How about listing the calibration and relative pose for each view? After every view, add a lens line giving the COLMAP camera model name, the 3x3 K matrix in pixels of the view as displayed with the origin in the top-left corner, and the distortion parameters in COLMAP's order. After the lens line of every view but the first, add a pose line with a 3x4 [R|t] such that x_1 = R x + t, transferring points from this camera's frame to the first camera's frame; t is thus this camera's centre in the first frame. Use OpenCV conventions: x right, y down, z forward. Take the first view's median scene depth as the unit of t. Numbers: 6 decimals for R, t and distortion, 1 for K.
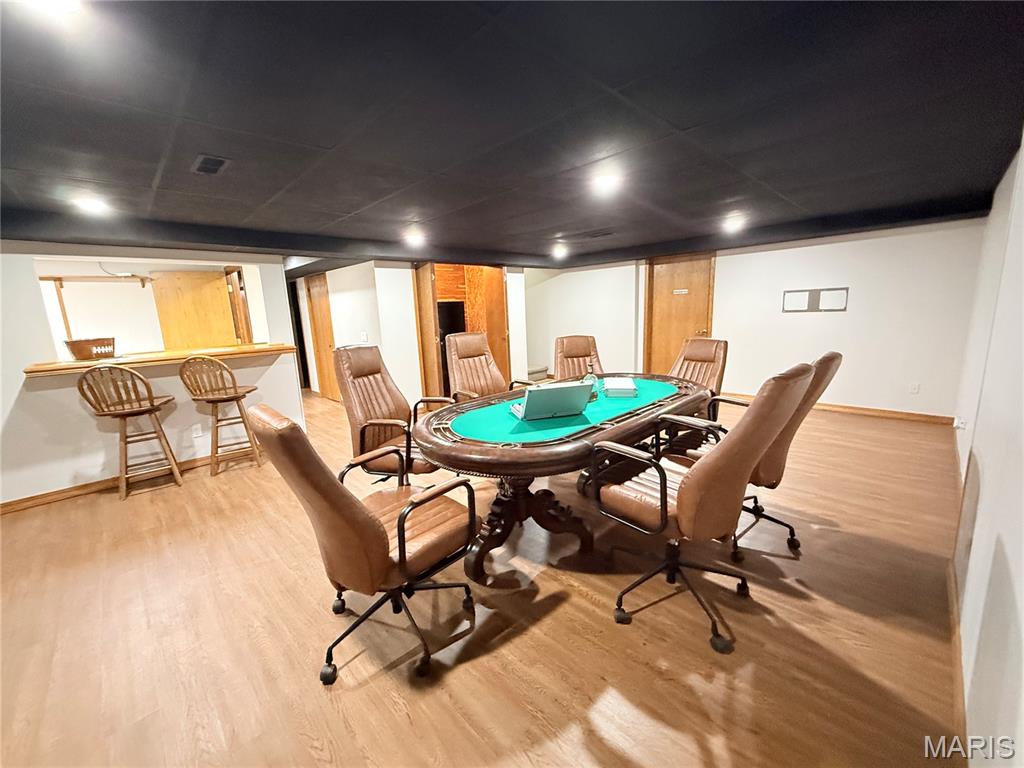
lens RADIAL K [[406.9, 0, 511.1], [0, 406.9, 382.4], [0, 0, 1]] dist [0.001282, 0.000096]
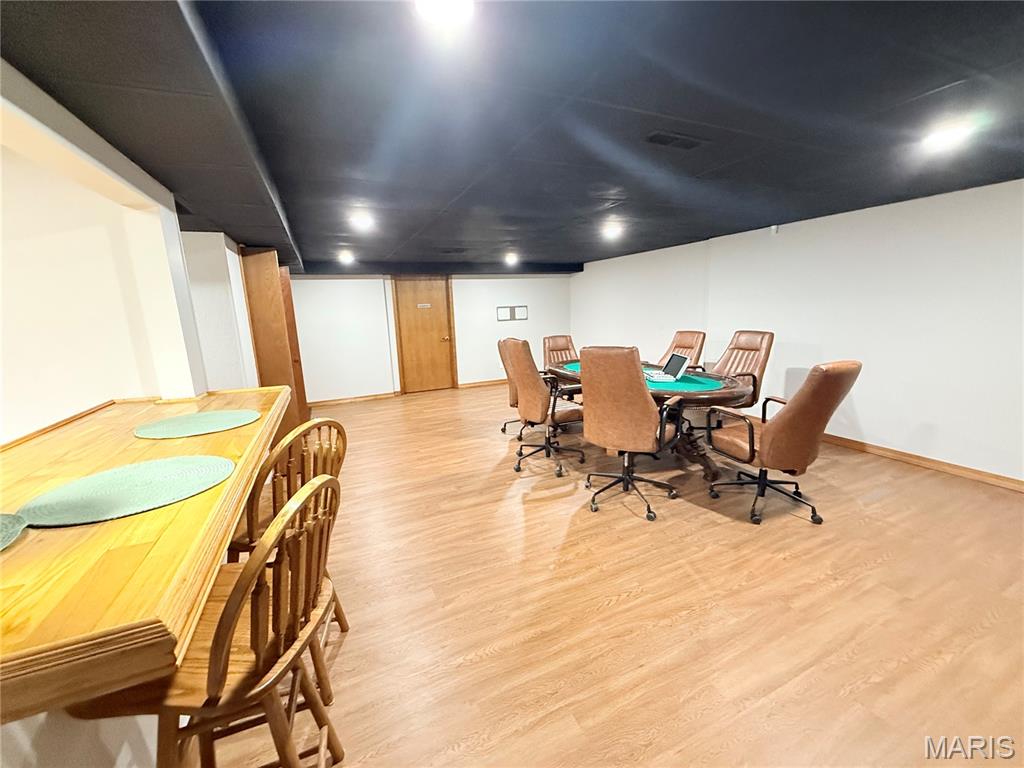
lens RADIAL K [[406.9, 0, 513.1], [0, 406.9, 383.7], [0, 0, 1]] dist [0.001282, 0.000096]
pose [[0.335822, -0.144233, 0.930817, -0.775166], [0.196780, 0.977144, 0.080416, -0.062432], [-0.921141, 0.156160, 0.356529, 0.489371]]
